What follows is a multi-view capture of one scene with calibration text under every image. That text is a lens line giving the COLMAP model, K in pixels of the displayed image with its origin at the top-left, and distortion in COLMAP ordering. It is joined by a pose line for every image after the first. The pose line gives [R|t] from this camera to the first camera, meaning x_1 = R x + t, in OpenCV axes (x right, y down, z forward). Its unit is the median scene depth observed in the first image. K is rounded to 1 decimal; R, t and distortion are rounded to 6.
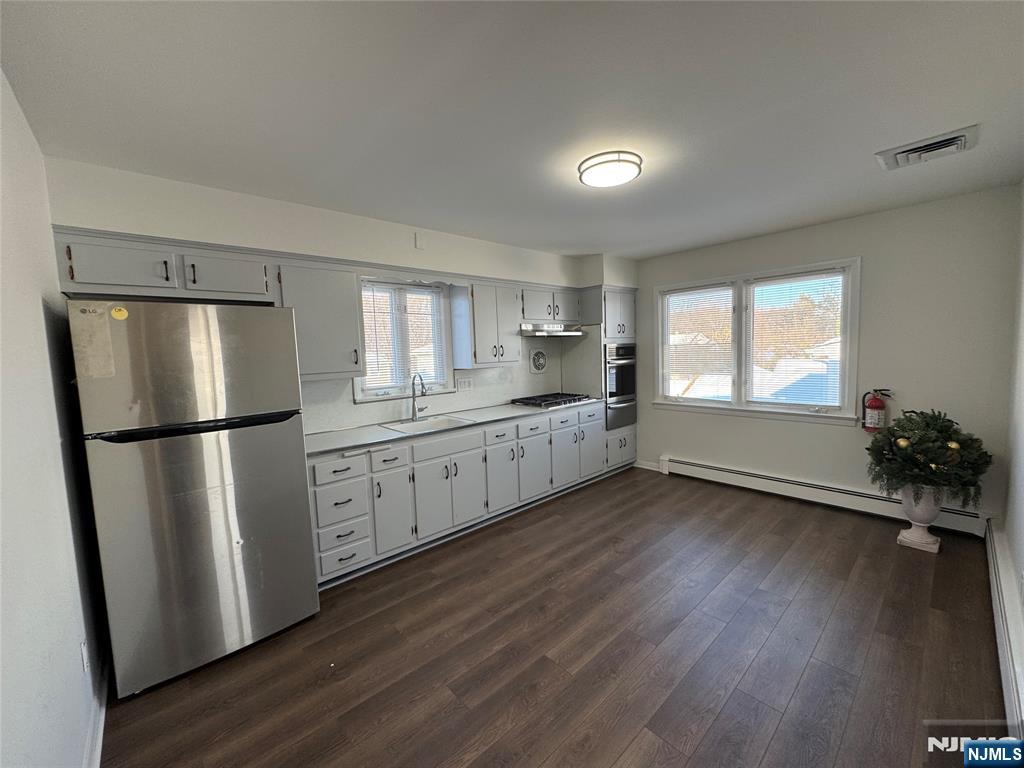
lens RADIAL K [[408.2, 0, 512.0], [0, 408.2, 384.0], [0, 0, 1]] dist [-0.002027, 0.000182]
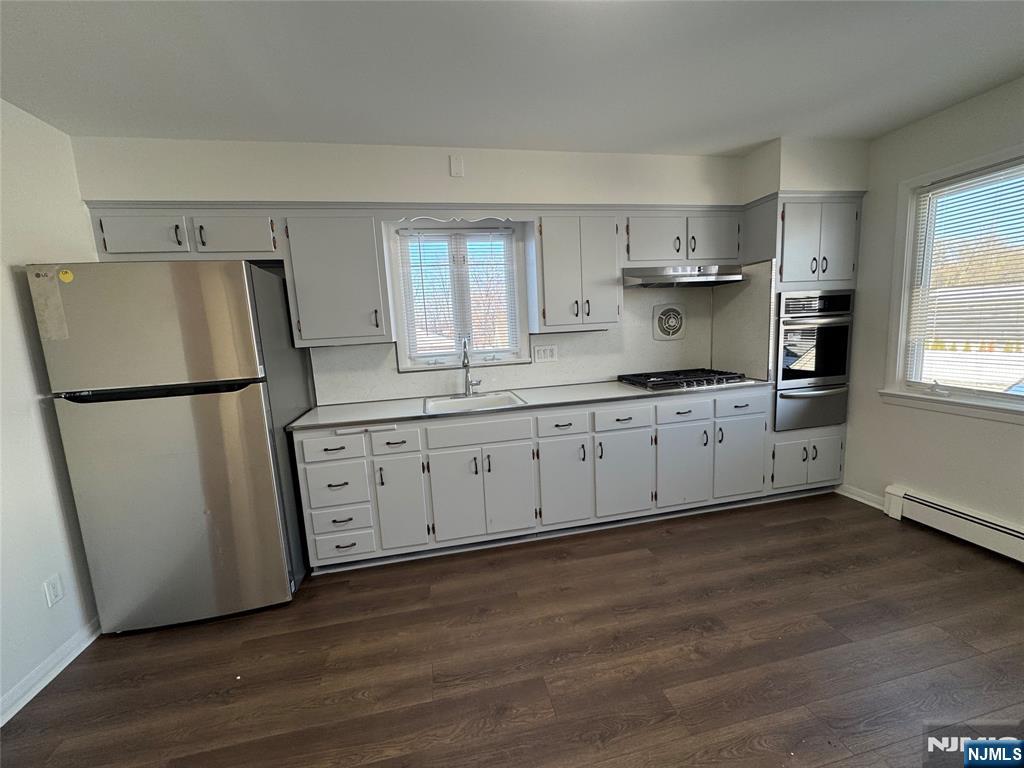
lens RADIAL K [[408.2, 0, 512.0], [0, 408.2, 384.0], [0, 0, 1]] dist [-0.002027, 0.000182]
pose [[0.861915, 0.059489, -0.503550, 0.244832], [-0.019120, 0.996201, 0.084963, -0.006431], [0.506691, -0.063603, 0.859778, 0.321851]]
